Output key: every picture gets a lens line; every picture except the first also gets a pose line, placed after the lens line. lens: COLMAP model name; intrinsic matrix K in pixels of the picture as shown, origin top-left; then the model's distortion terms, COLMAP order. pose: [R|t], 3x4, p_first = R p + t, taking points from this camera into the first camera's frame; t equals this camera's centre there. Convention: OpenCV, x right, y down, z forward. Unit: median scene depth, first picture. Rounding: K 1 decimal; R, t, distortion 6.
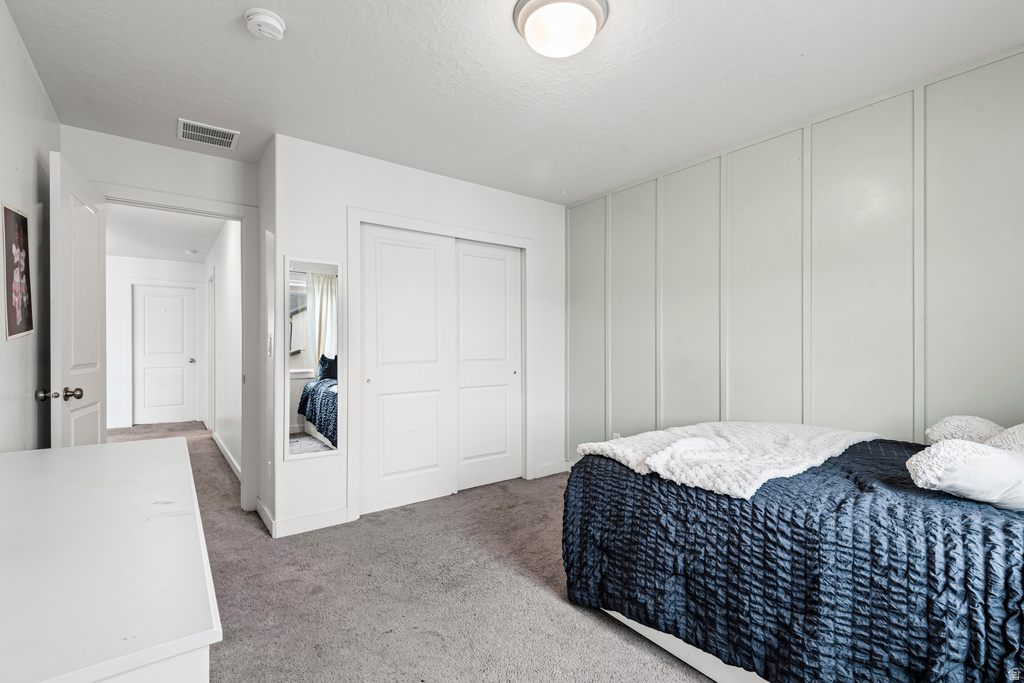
lens RADIAL K [[460.3, 0, 511.4], [0, 460.3, 344.1], [0, 0, 1]] dist [0.018104, -0.007254]
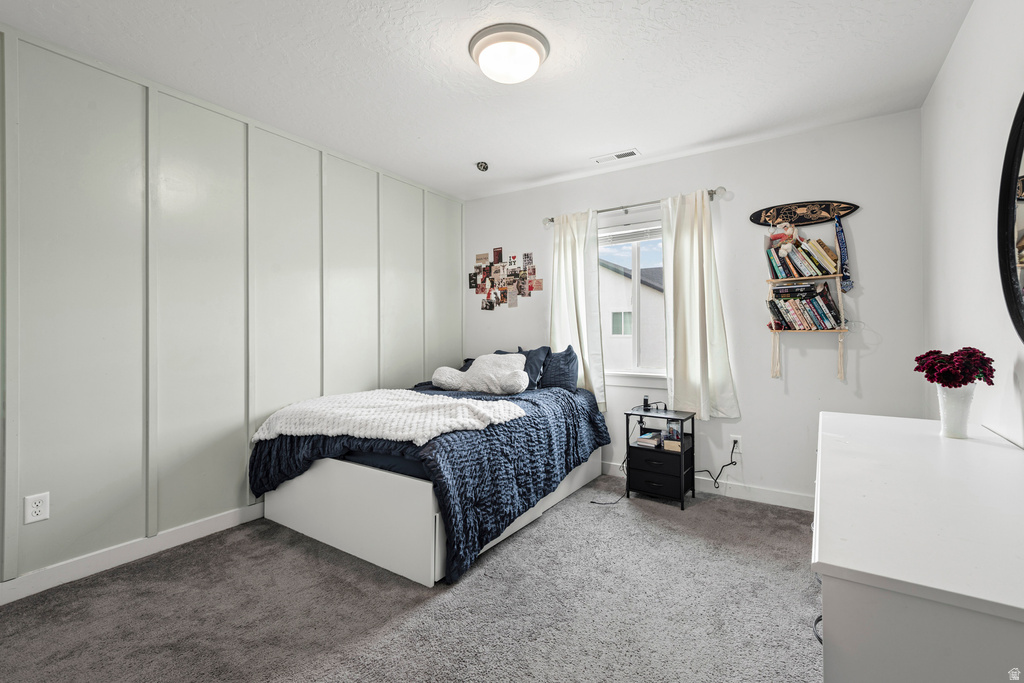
lens RADIAL K [[460.3, 0, 511.2], [0, 460.3, 334.5], [0, 0, 1]] dist [0.018104, -0.007254]
pose [[-0.328770, -0.002899, 0.944406, -1.205073], [0.002996, 0.999987, 0.004113, 0.011132], [-0.944405, 0.004182, -0.328757, 1.672666]]
